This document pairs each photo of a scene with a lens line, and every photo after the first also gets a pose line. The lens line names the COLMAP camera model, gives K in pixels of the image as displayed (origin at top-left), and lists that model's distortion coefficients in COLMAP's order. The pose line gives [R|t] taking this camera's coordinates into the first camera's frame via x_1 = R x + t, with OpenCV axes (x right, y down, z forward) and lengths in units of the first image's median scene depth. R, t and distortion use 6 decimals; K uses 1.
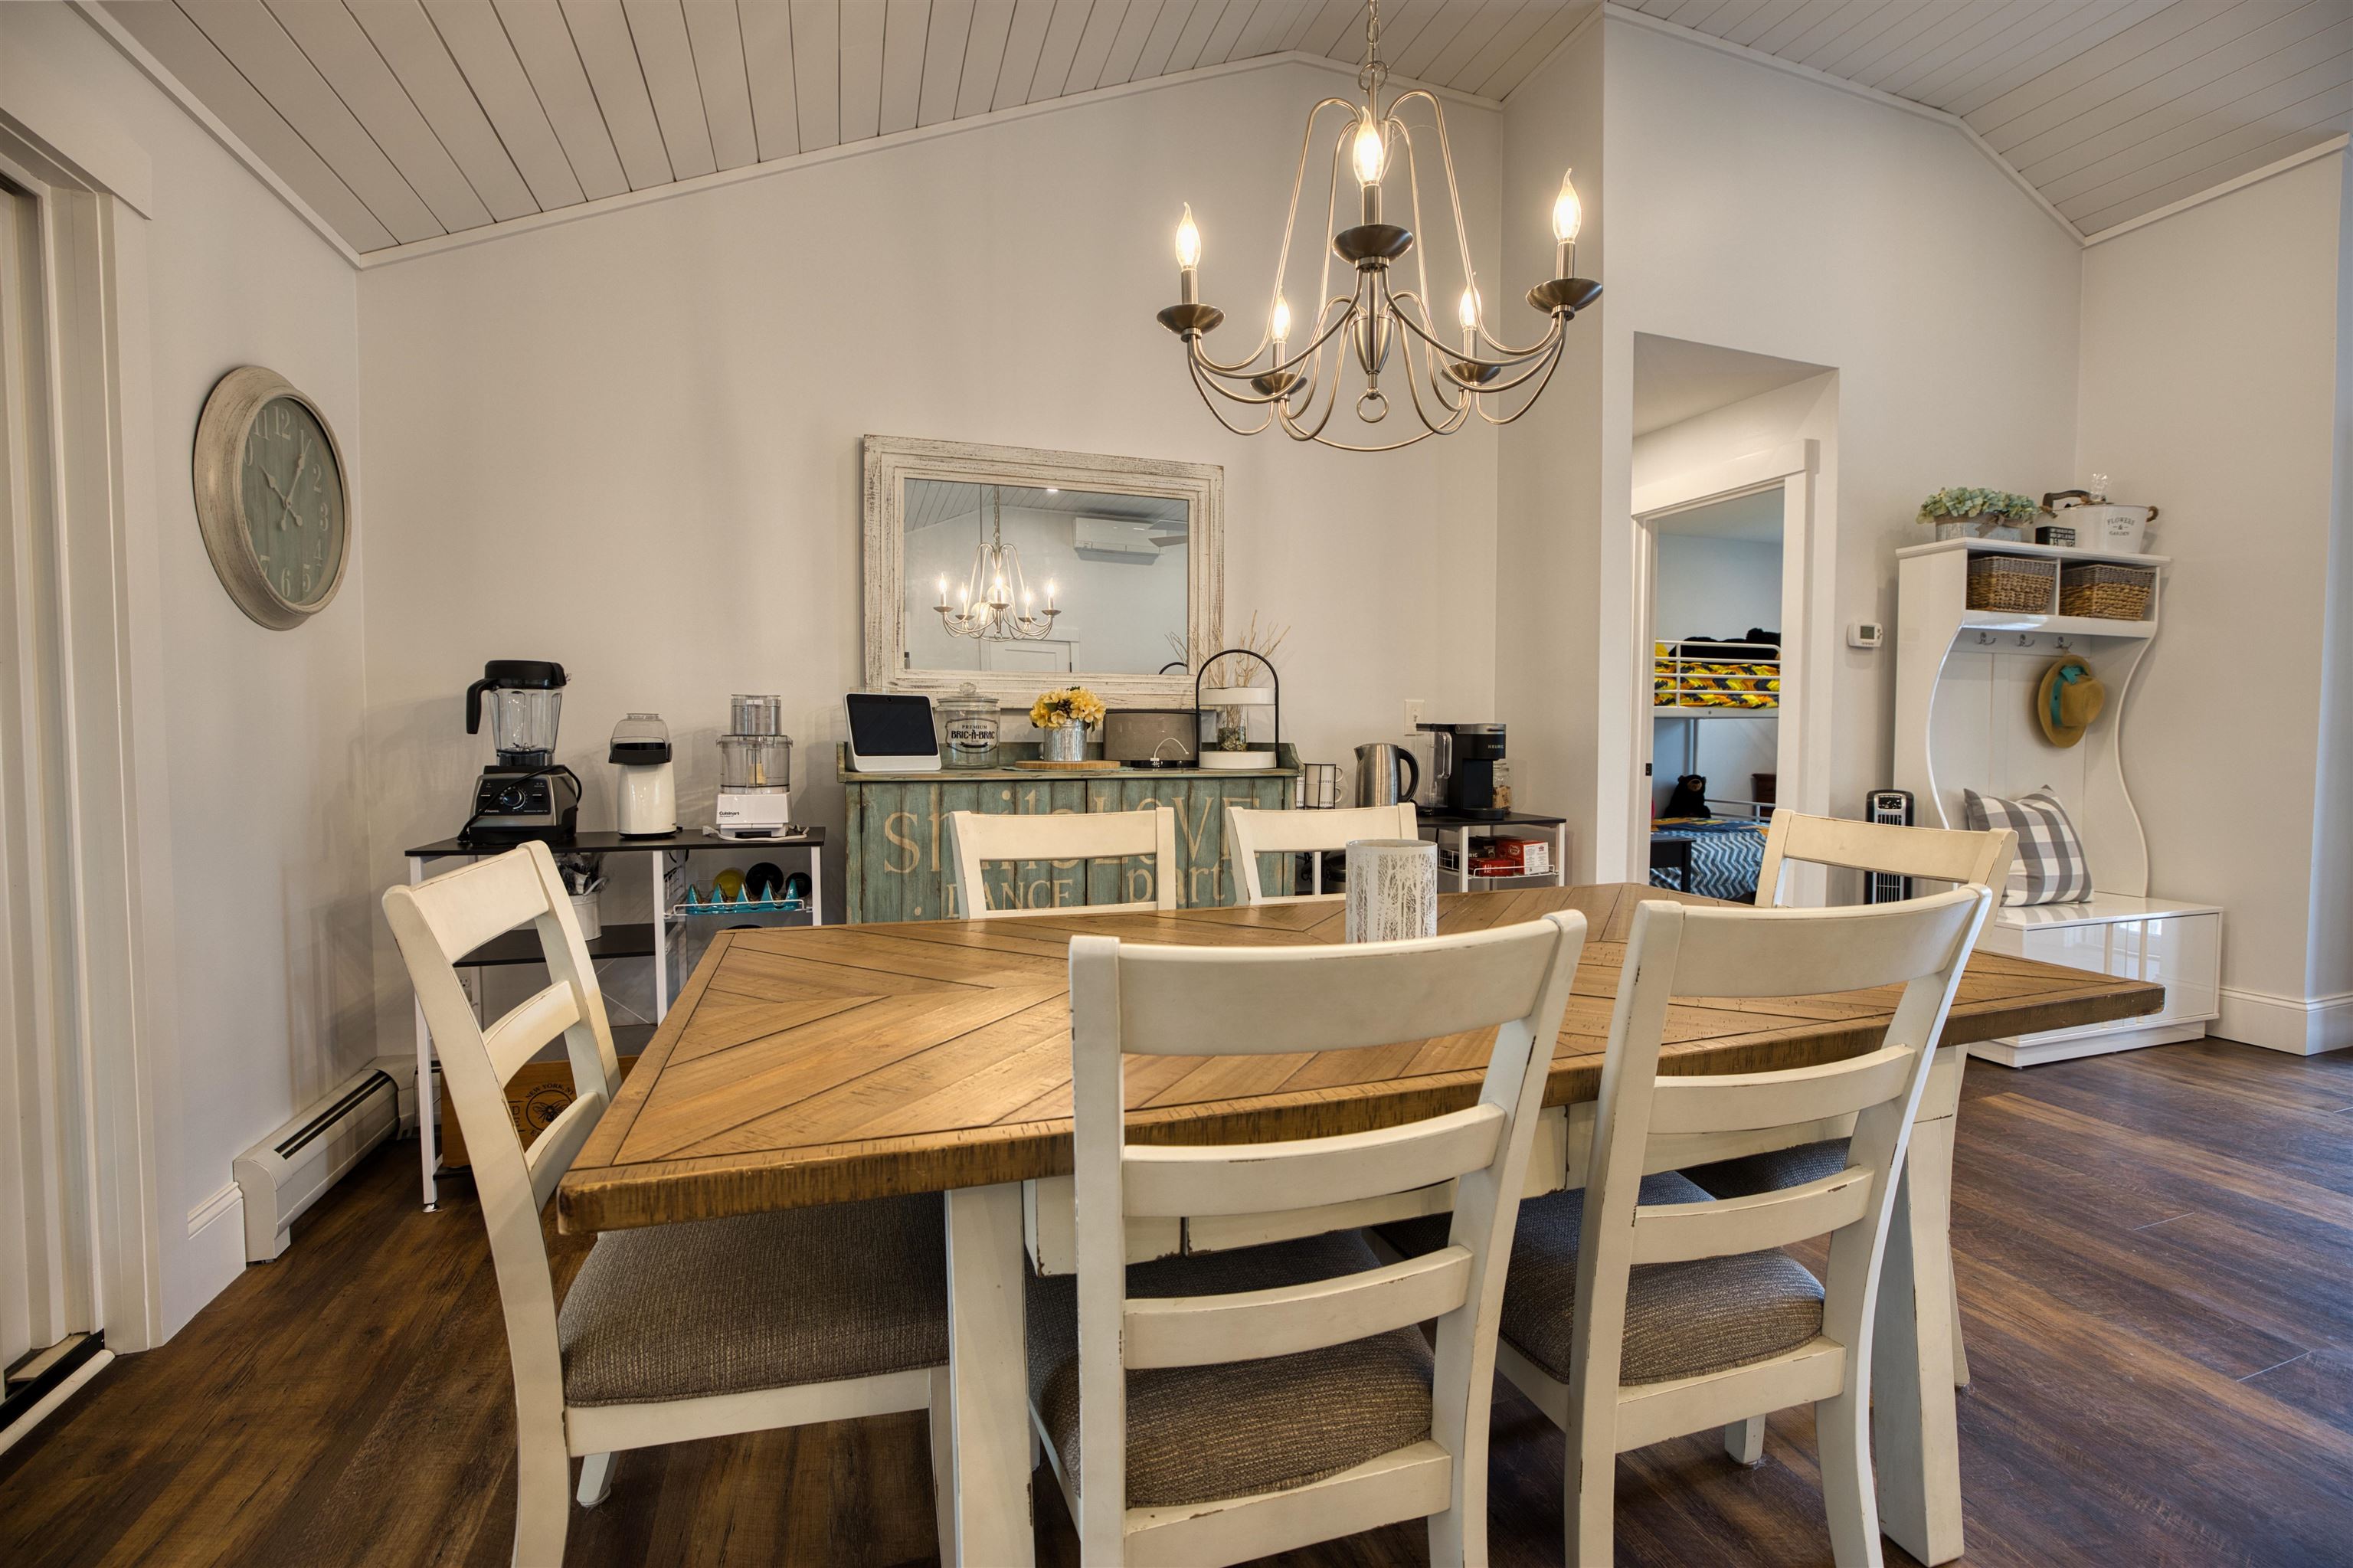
lens RADIAL K [[1012.8, 0, 1178.3], [0, 1012.8, 775.7], [0, 0, 1]] dist [-0.041728, 0.016357]
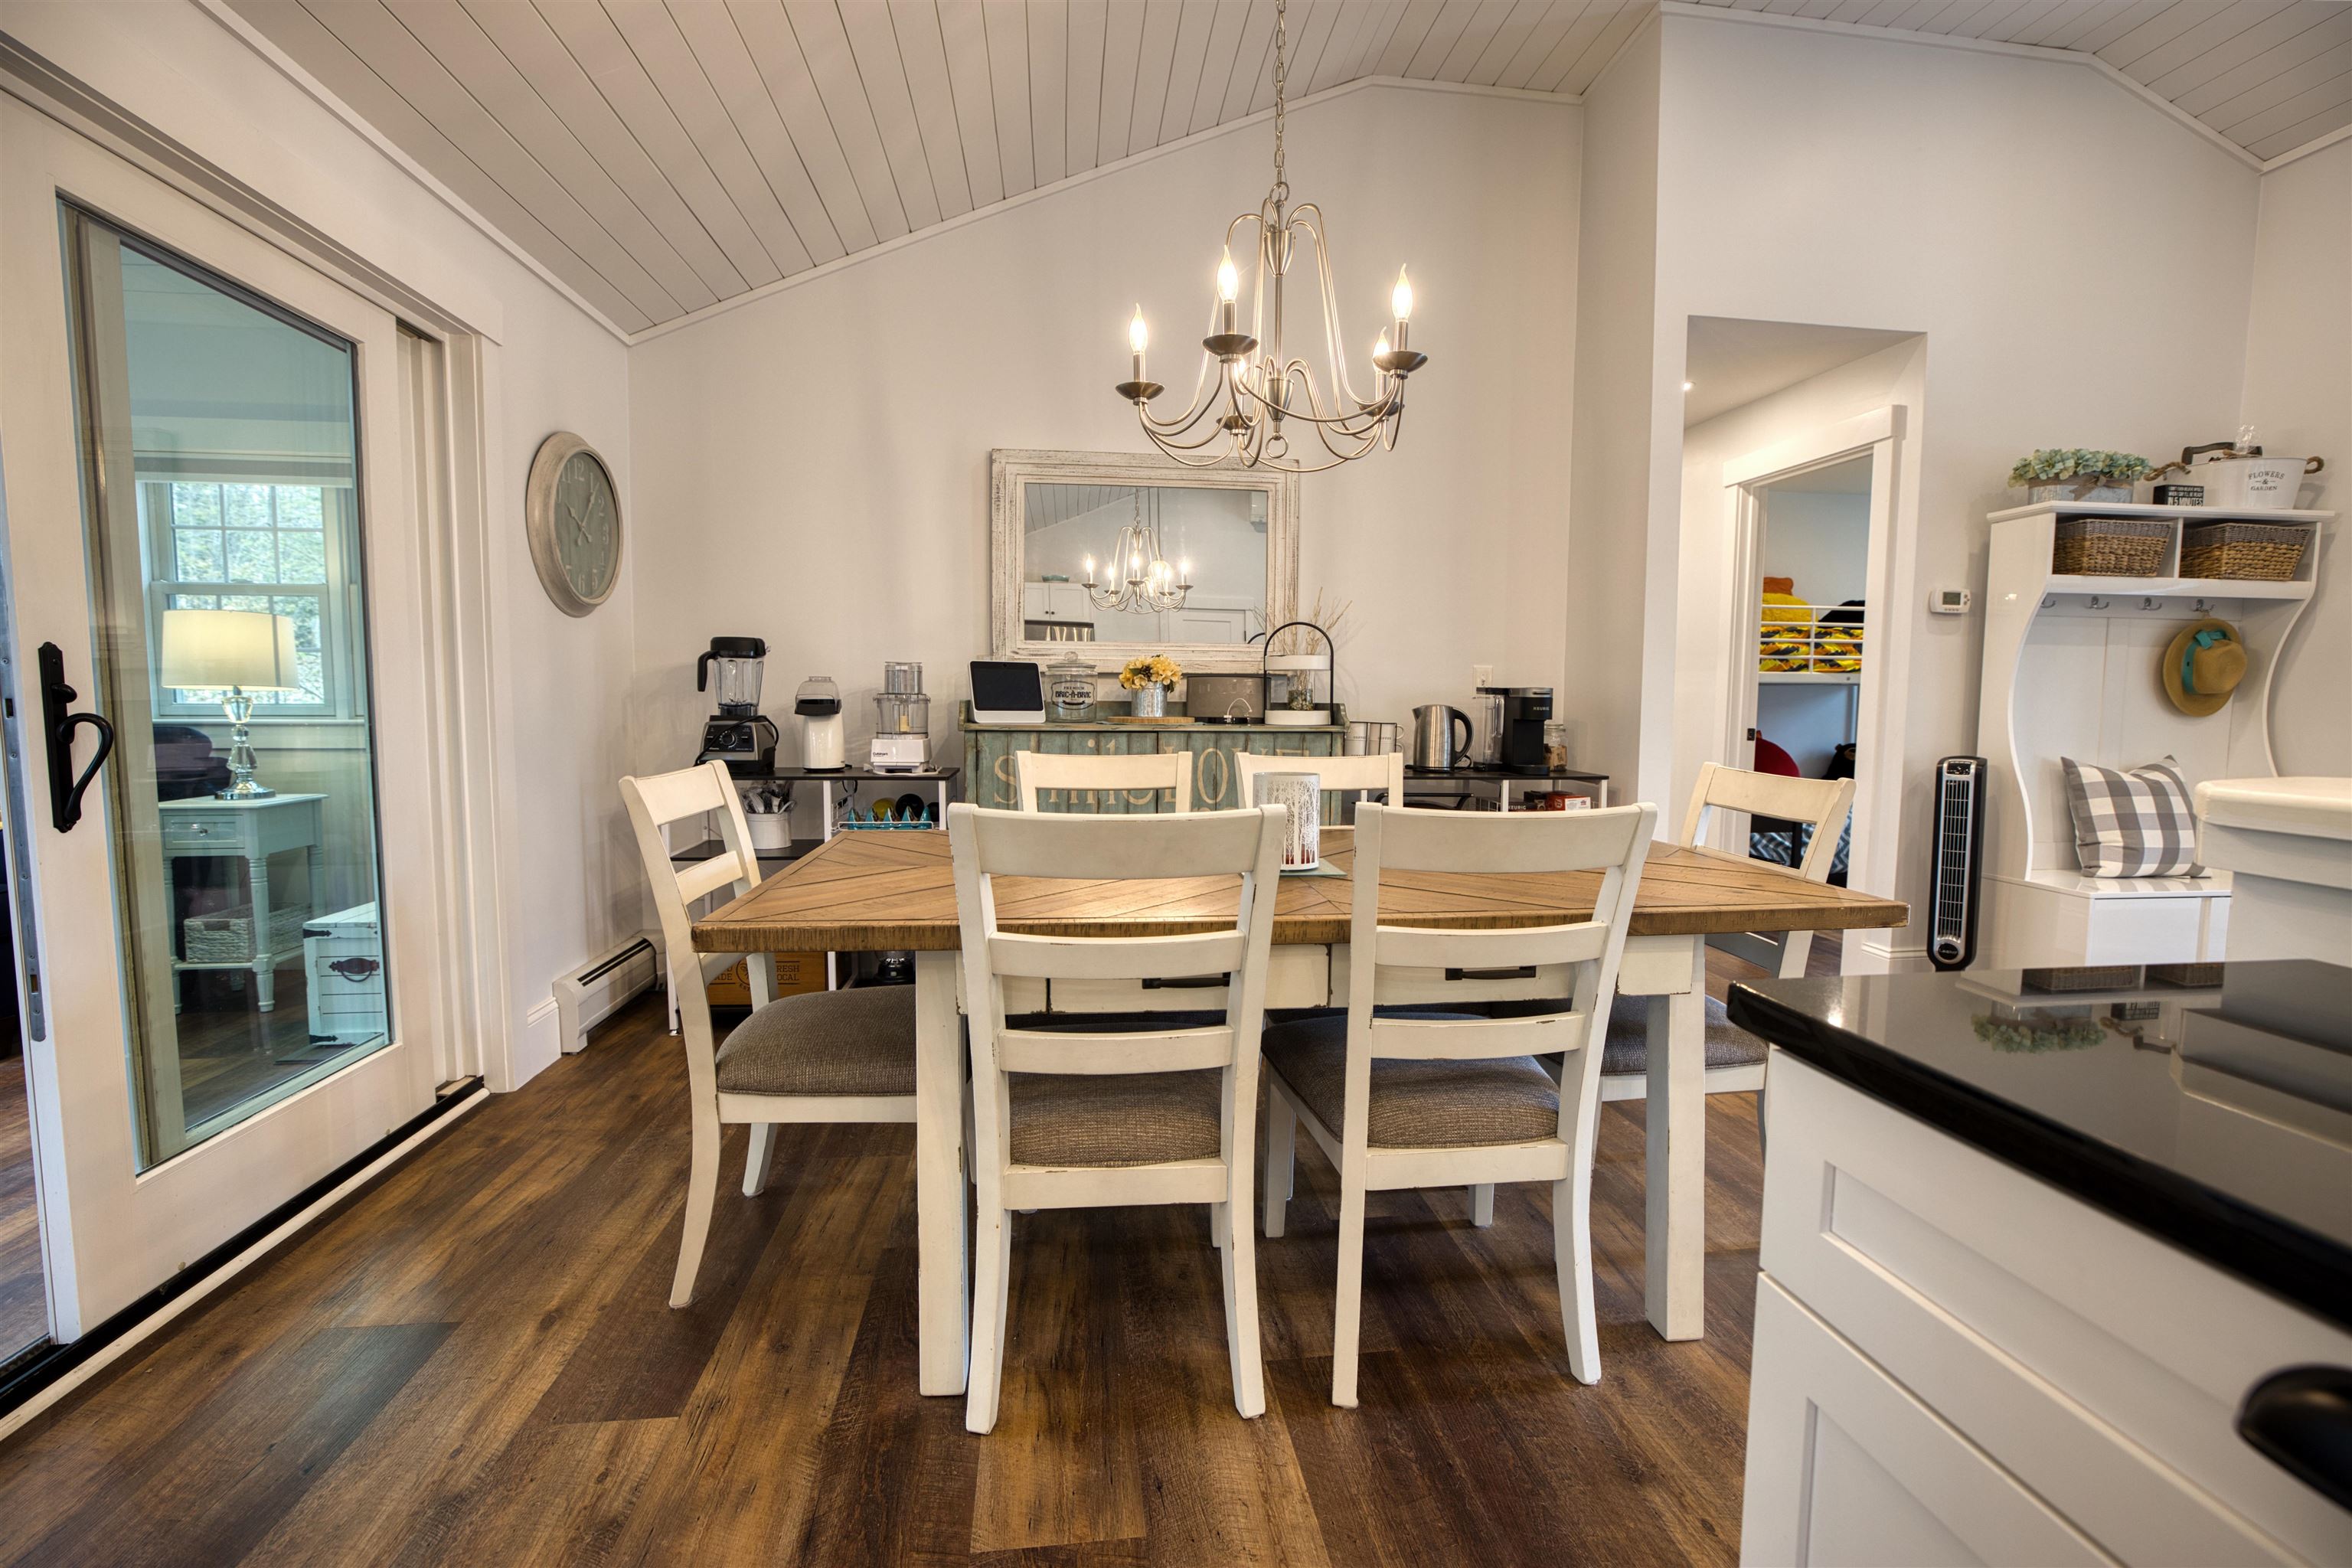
lens RADIAL K [[1012.3, 0, 1177.8], [0, 1012.3, 775.7], [0, 0, 1]] dist [-0.041728, 0.016357]
pose [[0.978536, 0.021917, -0.204907, 0.187202], [-0.014681, 0.999216, 0.036768, 0.011681], [0.205552, -0.032970, 0.978091, -0.187050]]
